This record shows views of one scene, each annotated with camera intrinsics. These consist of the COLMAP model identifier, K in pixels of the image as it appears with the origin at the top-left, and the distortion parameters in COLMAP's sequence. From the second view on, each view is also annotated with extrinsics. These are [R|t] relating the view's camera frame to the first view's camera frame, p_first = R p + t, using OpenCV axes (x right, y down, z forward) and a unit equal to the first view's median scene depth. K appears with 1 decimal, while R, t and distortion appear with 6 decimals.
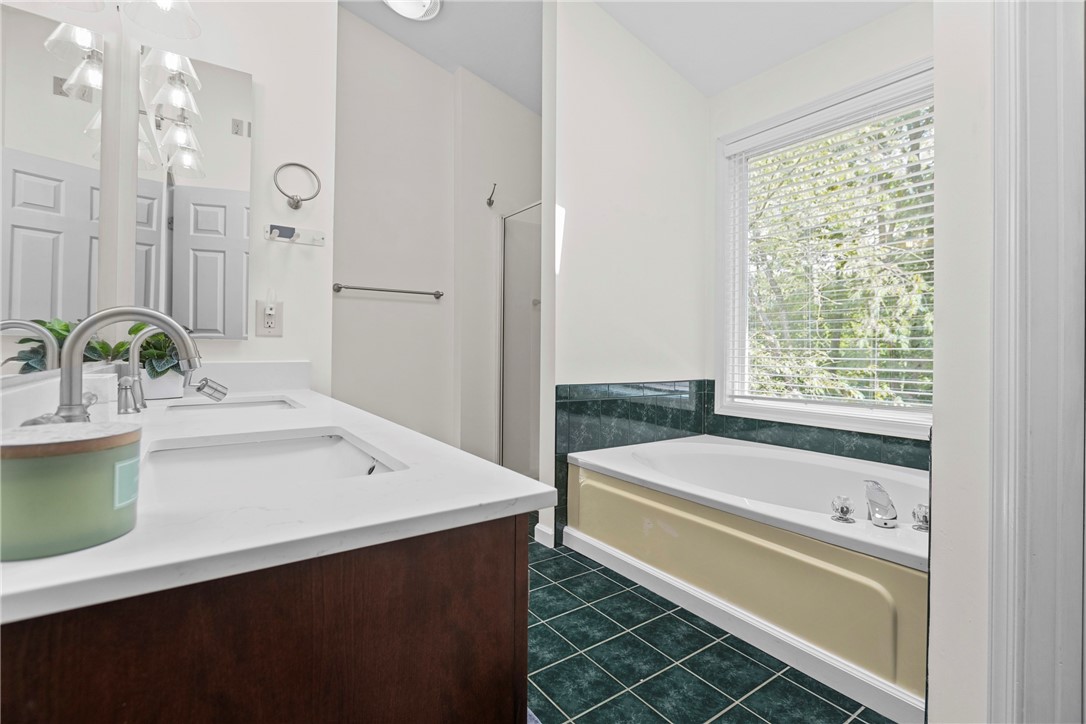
lens RADIAL K [[498.8, 0, 548.6], [0, 498.8, 355.4], [0, 0, 1]] dist [-0.013249, -0.000170]
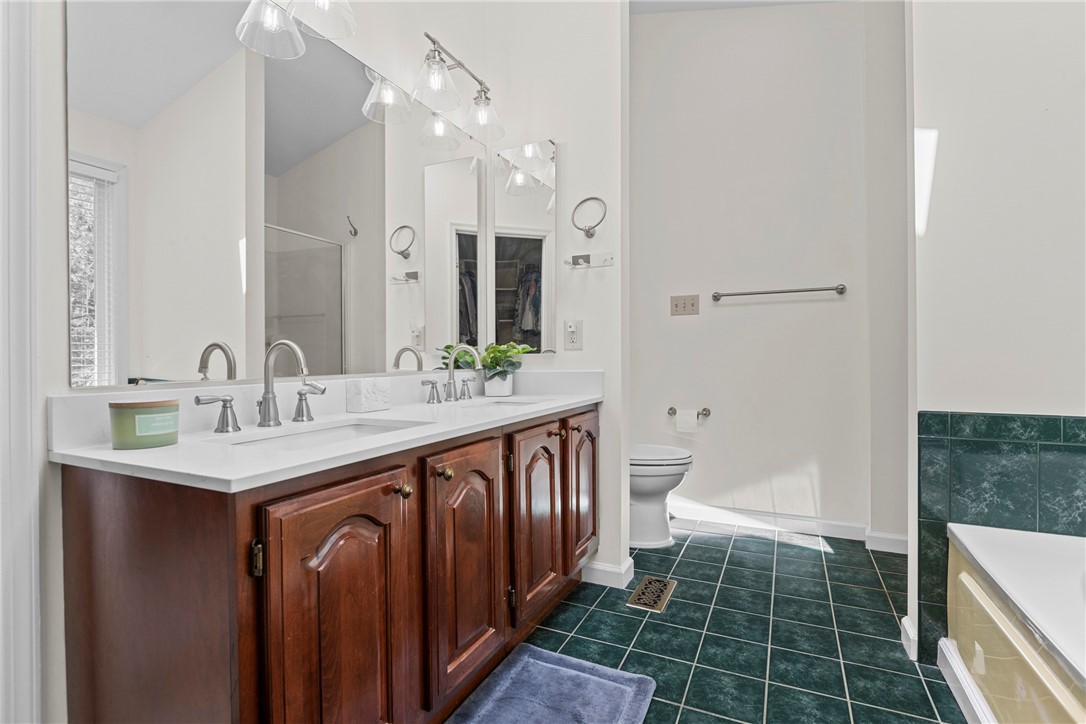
lens RADIAL K [[507.0, 0, 542.2], [0, 507.0, 371.5], [0, 0, 1]] dist [-0.000351, -0.000171]
pose [[0.486243, 0.007756, -0.873789, 0.348130], [0.003028, 0.999940, 0.010561, 0.000188], [0.873819, -0.007782, 0.486190, 0.255775]]
